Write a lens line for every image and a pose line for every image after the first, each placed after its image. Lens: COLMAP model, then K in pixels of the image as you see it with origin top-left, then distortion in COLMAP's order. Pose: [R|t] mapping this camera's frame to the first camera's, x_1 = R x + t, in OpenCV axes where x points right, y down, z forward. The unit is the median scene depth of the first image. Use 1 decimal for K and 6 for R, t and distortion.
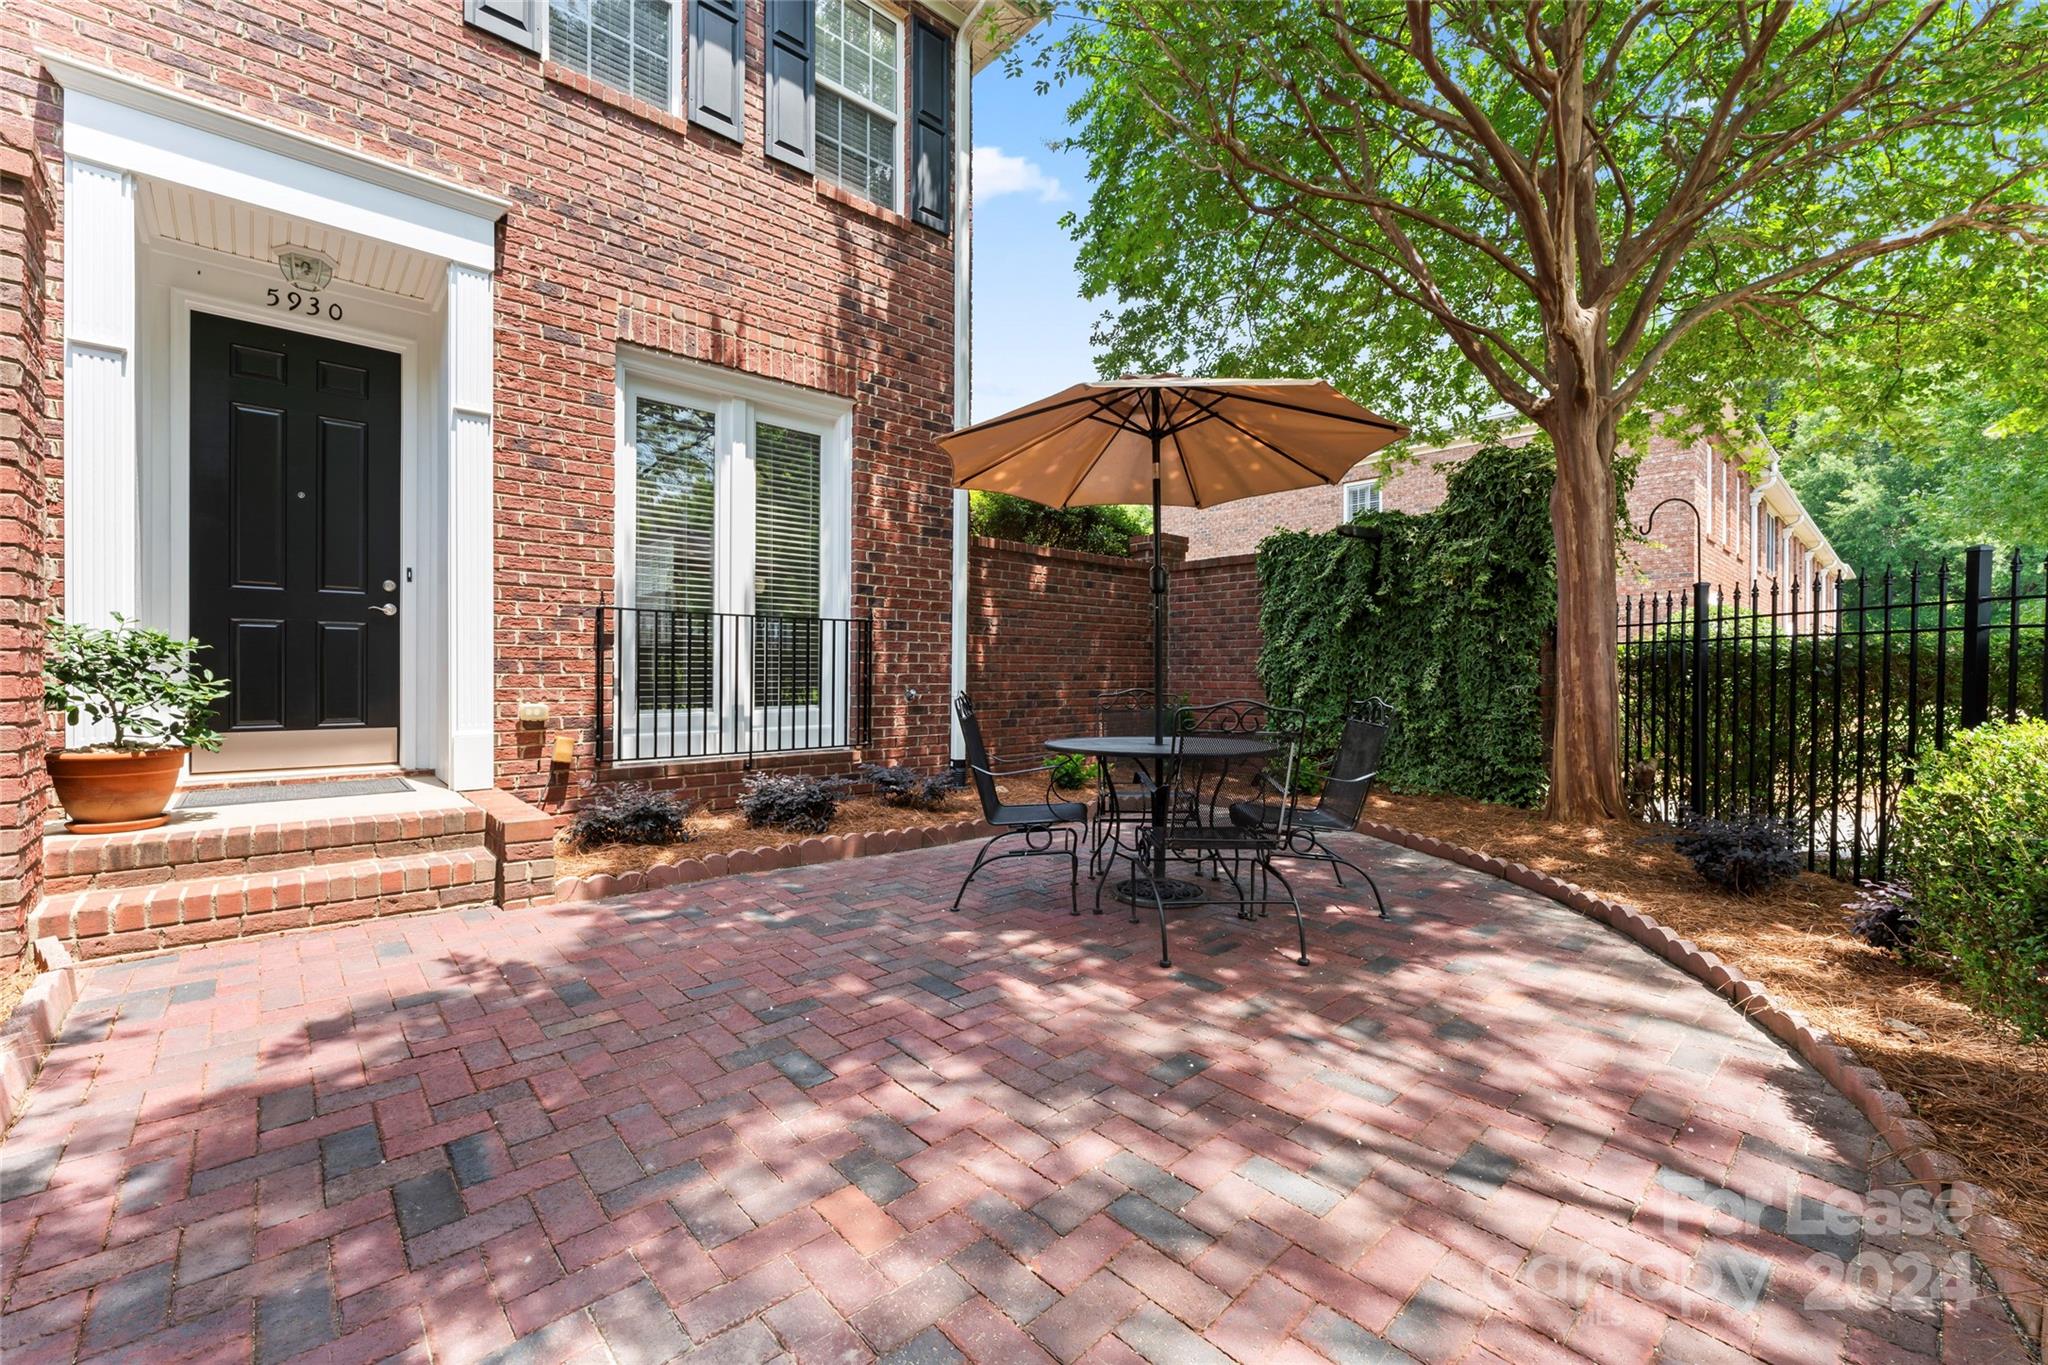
lens RADIAL K [[841.0, 0, 1024.1], [0, 841.0, 678.6], [0, 0, 1]] dist [-0.003992, -0.000135]
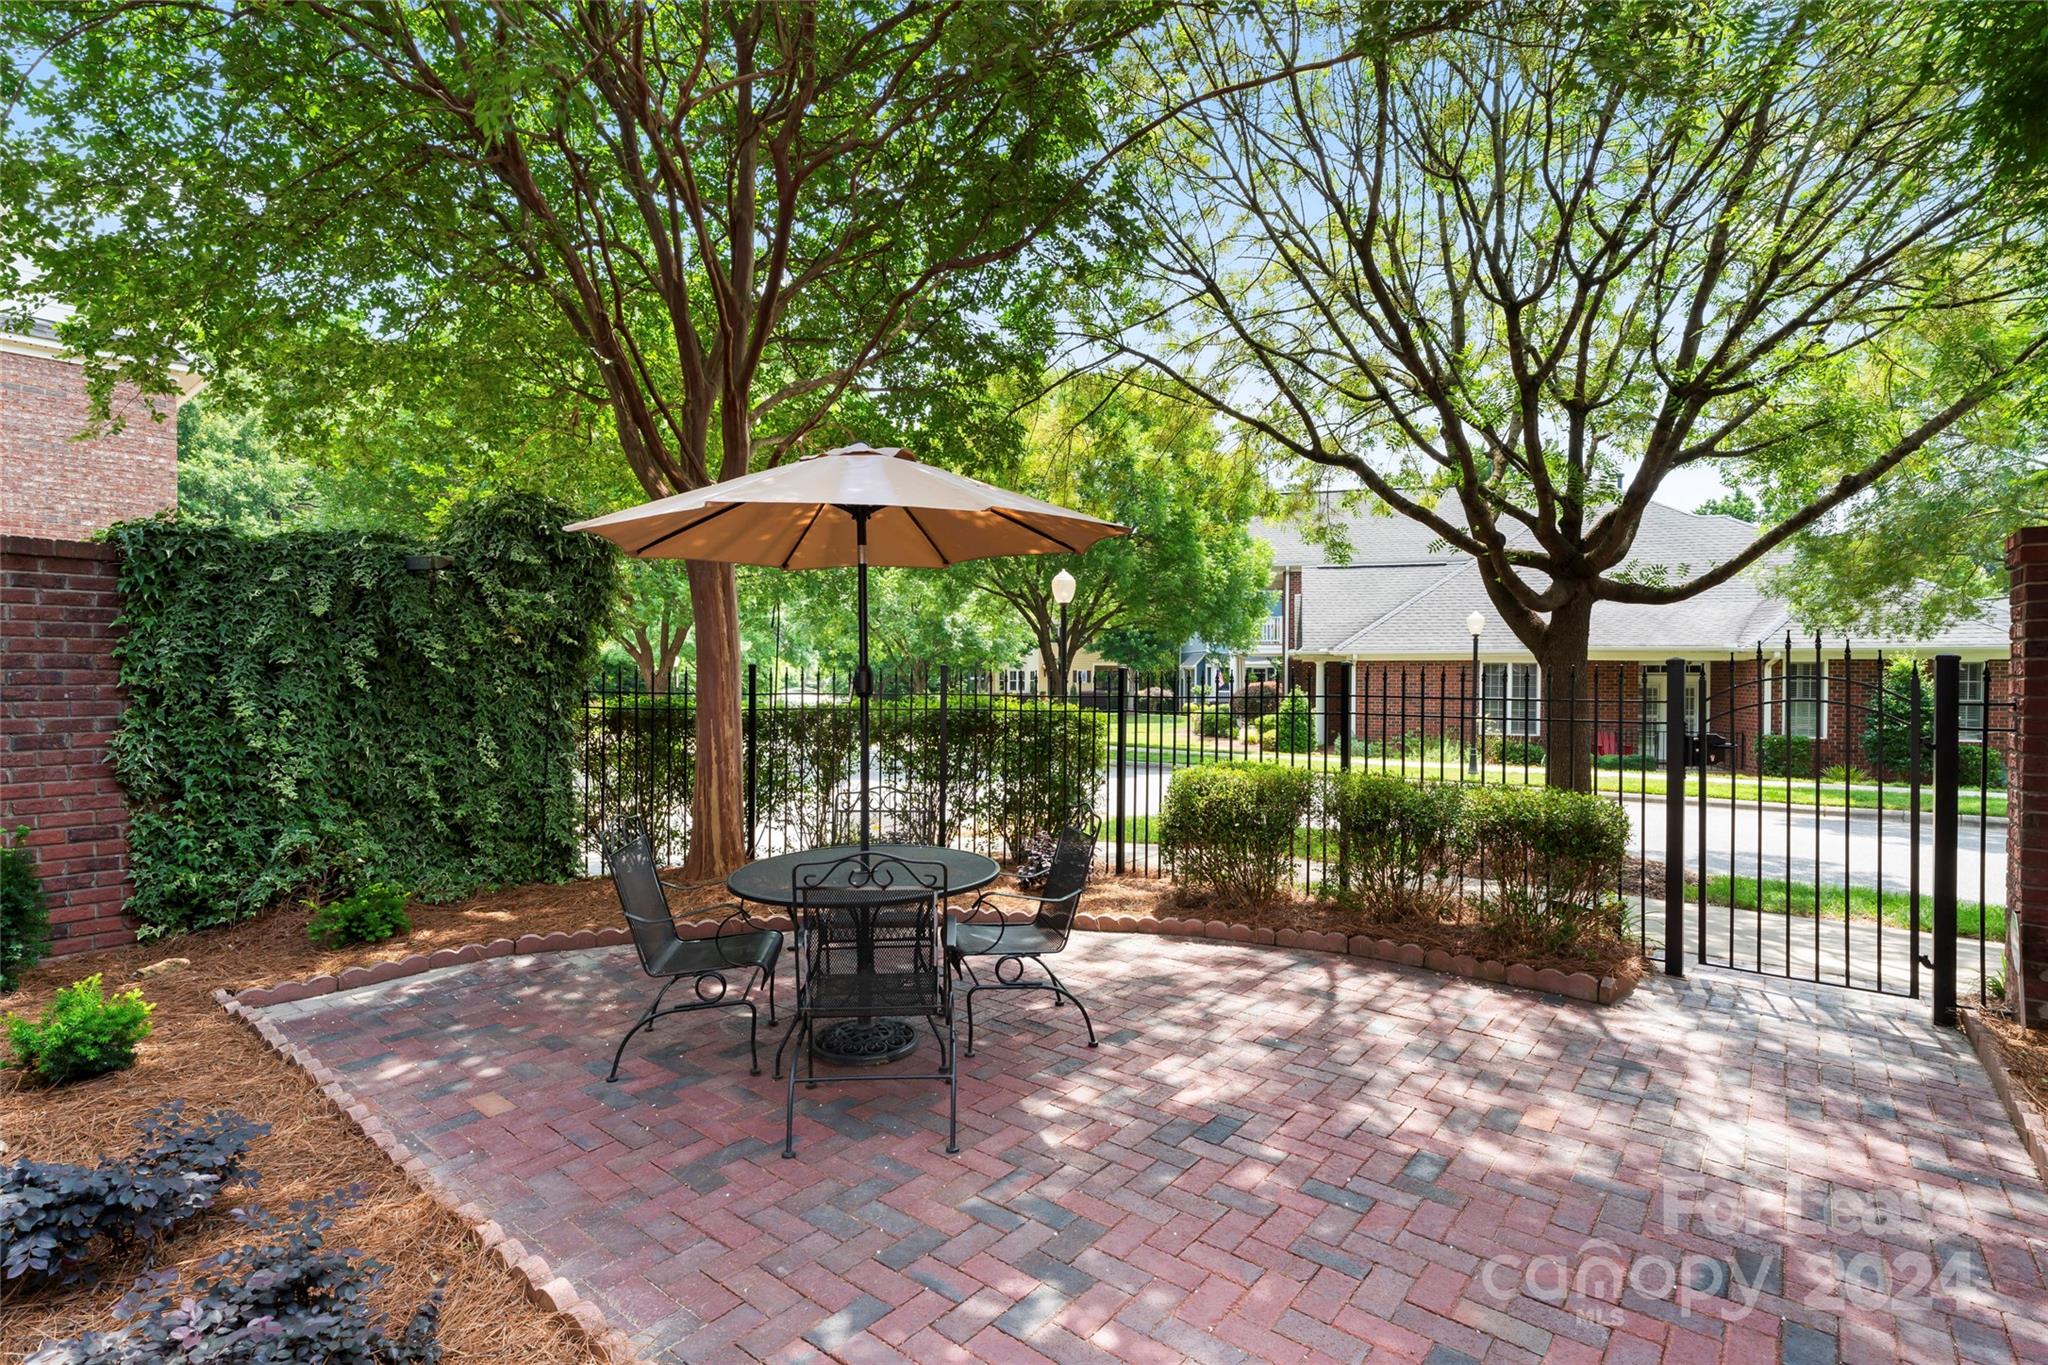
lens RADIAL K [[959.1, 0, 1025.3], [0, 959.1, 677.9], [0, 0, 1]] dist [0.003057, 0.000725]
pose [[-0.153579, -0.009123, 0.988094, -1.476078], [0.002275, 0.999951, 0.009586, -0.229840], [-0.988134, 0.003720, -0.153551, 1.734500]]
